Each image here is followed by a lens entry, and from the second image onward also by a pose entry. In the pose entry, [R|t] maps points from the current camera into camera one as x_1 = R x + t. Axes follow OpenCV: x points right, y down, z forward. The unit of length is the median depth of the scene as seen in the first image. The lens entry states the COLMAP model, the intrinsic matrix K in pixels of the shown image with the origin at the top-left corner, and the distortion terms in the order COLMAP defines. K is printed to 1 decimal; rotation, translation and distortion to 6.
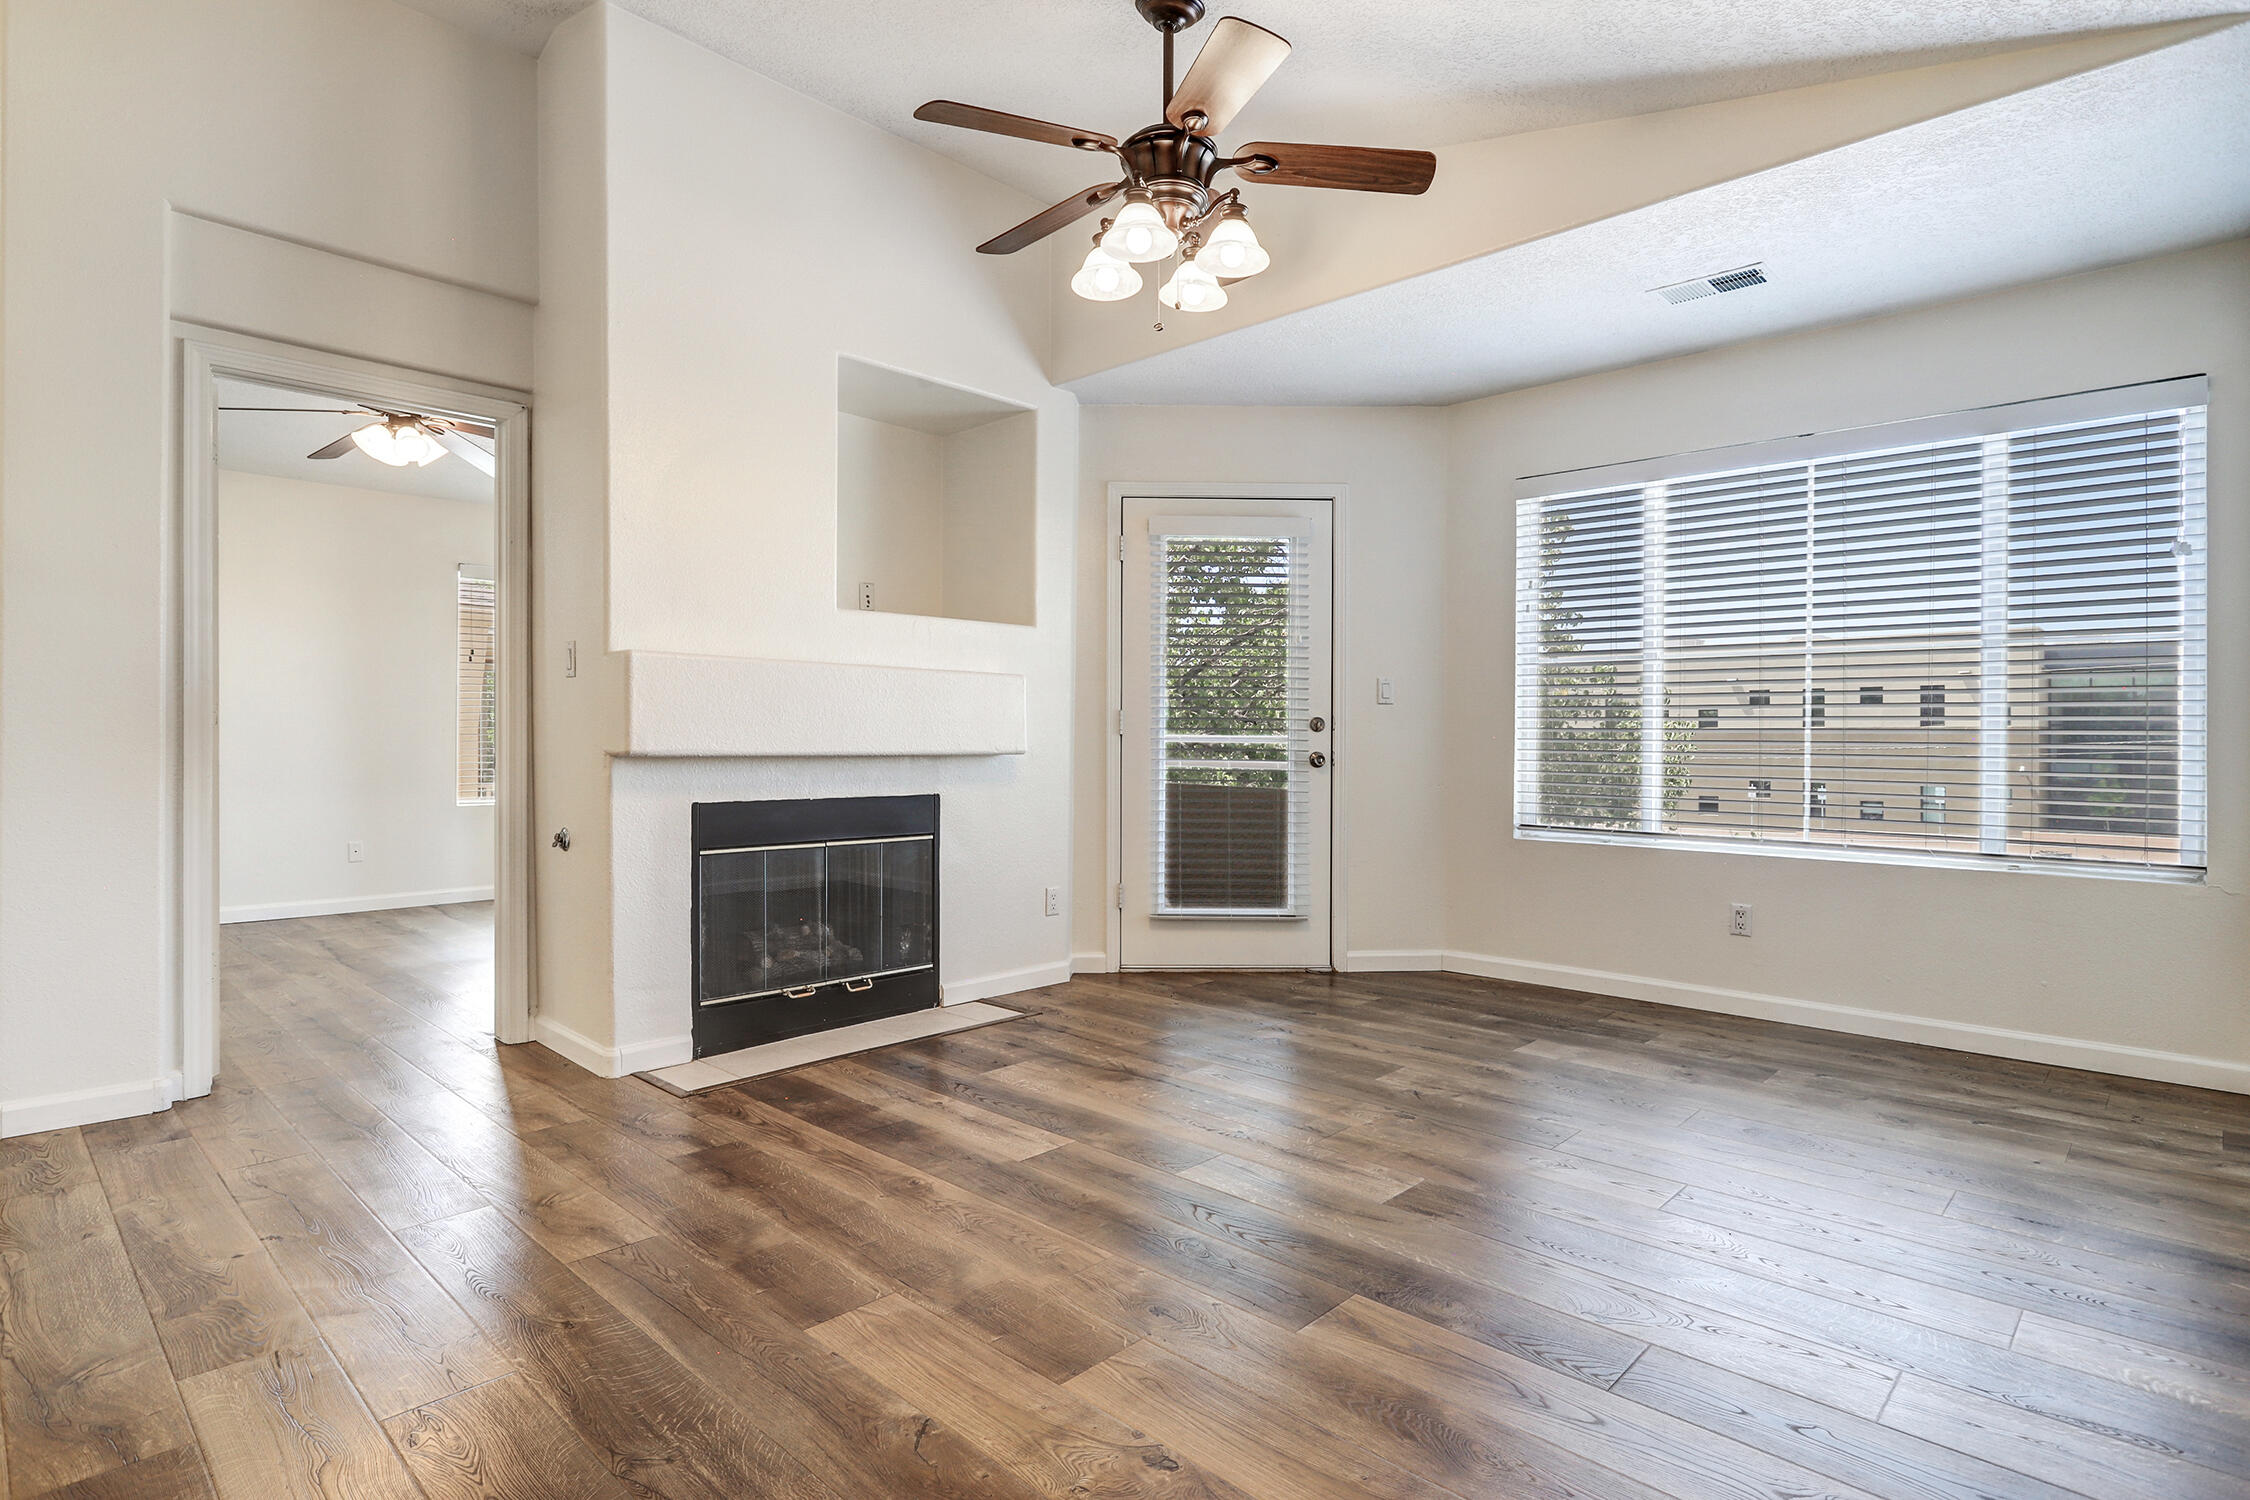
lens RADIAL K [[1110.1, 0, 1126.9], [0, 1110.1, 740.6], [0, 0, 1]] dist [-0.003190, 0.001061]
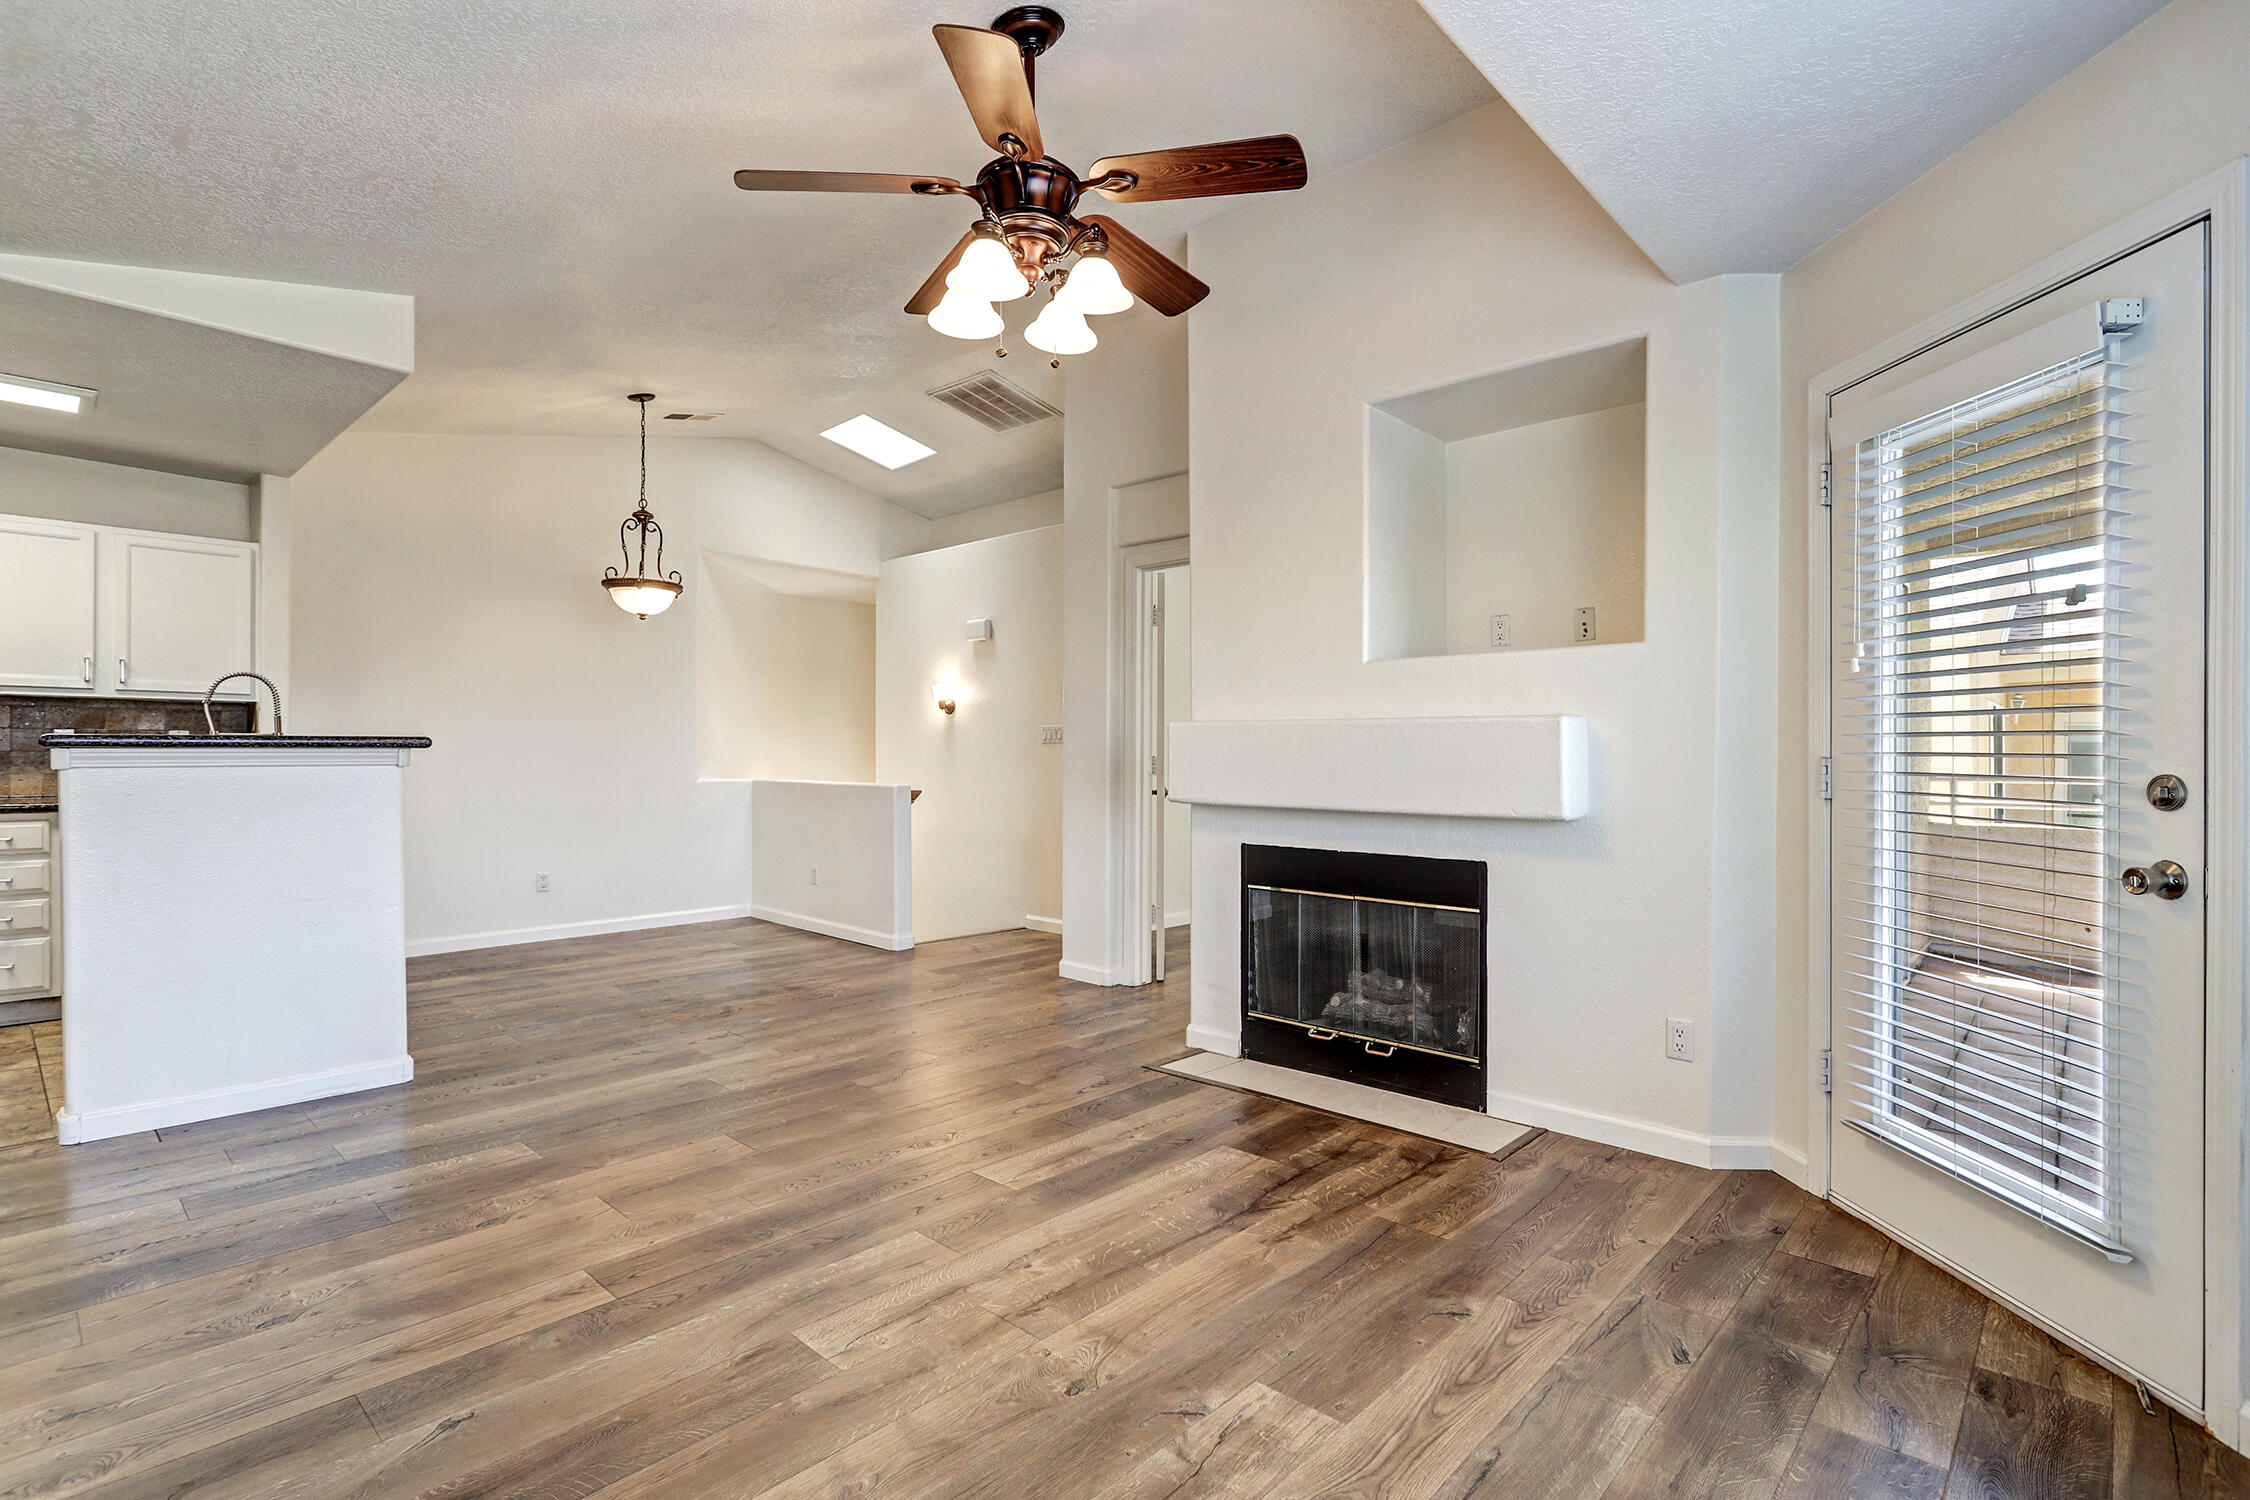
lens RADIAL K [[1049.5, 0, 1139.9], [0, 1049.5, 768.9], [0, 0, 1]] dist [-0.010976, 0.000001]
pose [[0.035112, 0.010512, -0.999328, 0.687870], [-0.002035, 0.999943, 0.010447, -0.034207], [0.999381, 0.001667, 0.035132, 0.790705]]
